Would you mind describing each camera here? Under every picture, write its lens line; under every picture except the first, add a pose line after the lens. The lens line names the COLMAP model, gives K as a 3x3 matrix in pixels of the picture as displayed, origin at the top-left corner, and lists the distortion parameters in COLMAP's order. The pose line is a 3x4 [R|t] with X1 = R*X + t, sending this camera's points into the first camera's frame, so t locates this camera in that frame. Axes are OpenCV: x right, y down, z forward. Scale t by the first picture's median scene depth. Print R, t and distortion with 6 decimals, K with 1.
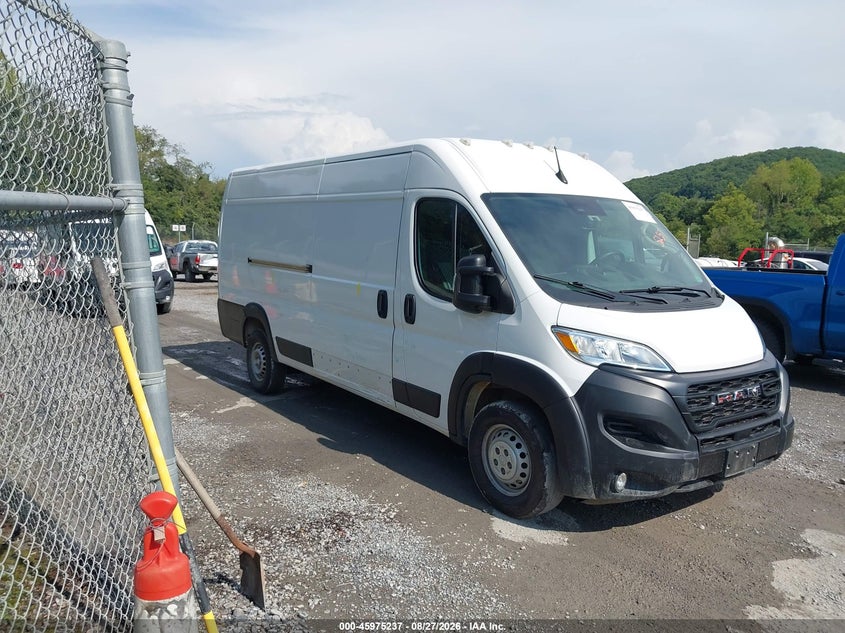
lens RADIAL K [[683.6, 0, 421.3], [0, 683.6, 326.9], [0, 0, 1]] dist [0.020333, 0.002164]
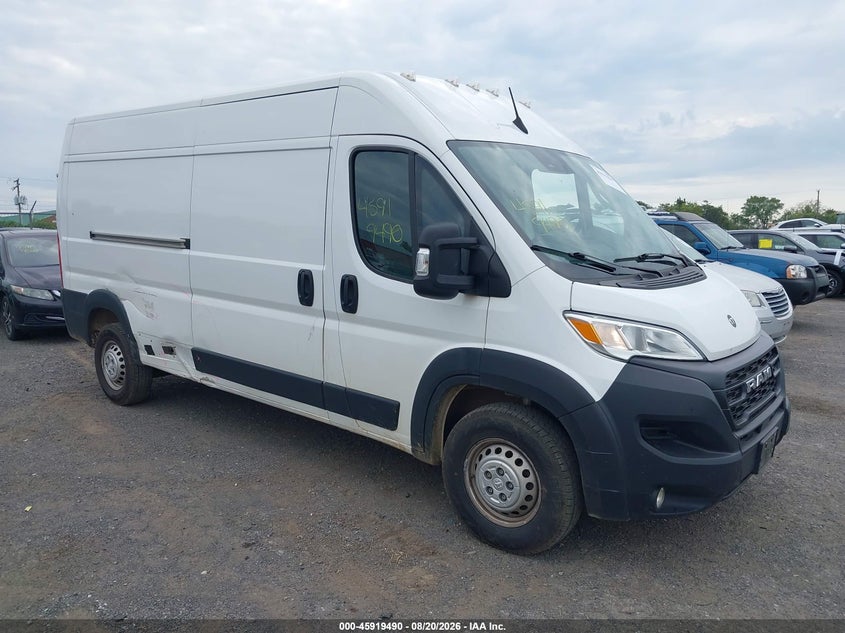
lens RADIAL K [[698.9, 0, 422.5], [0, 698.9, 316.5], [0, 0, 1]] dist [0.000279, -0.001960]
pose [[0.968940, -0.053715, 0.241393, -0.146003], [0.046252, 0.998263, 0.036483, -0.028449], [-0.242934, -0.024185, 0.969741, 0.237750]]
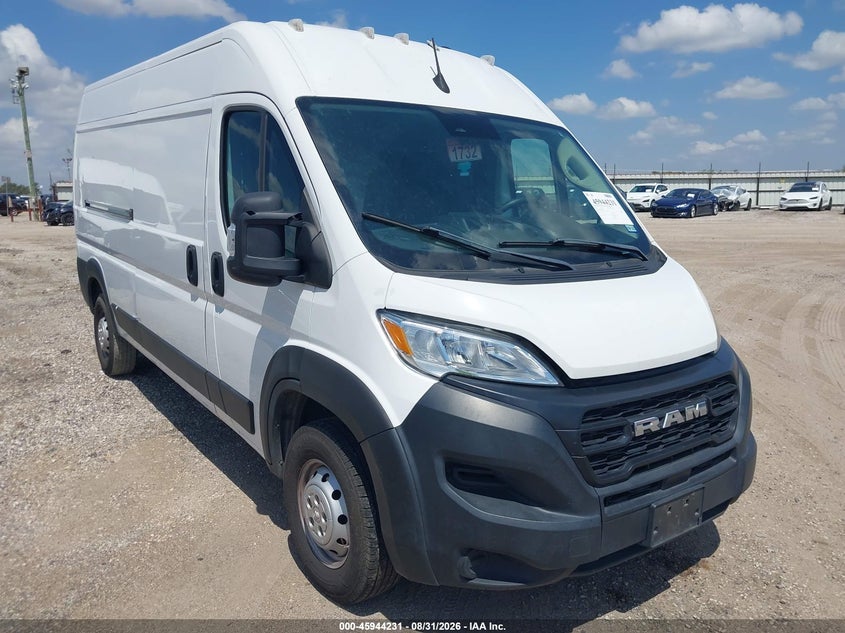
lens RADIAL K [[683.6, 0, 421.3], [0, 683.6, 326.9], [0, 0, 1]] dist [0.020333, 0.002164]
pose [[0.999662, 0.004374, 0.025614, 0.194408], [-0.006107, 0.997670, 0.067953, -0.024001], [-0.025257, -0.068087, 0.997360, 0.344560]]
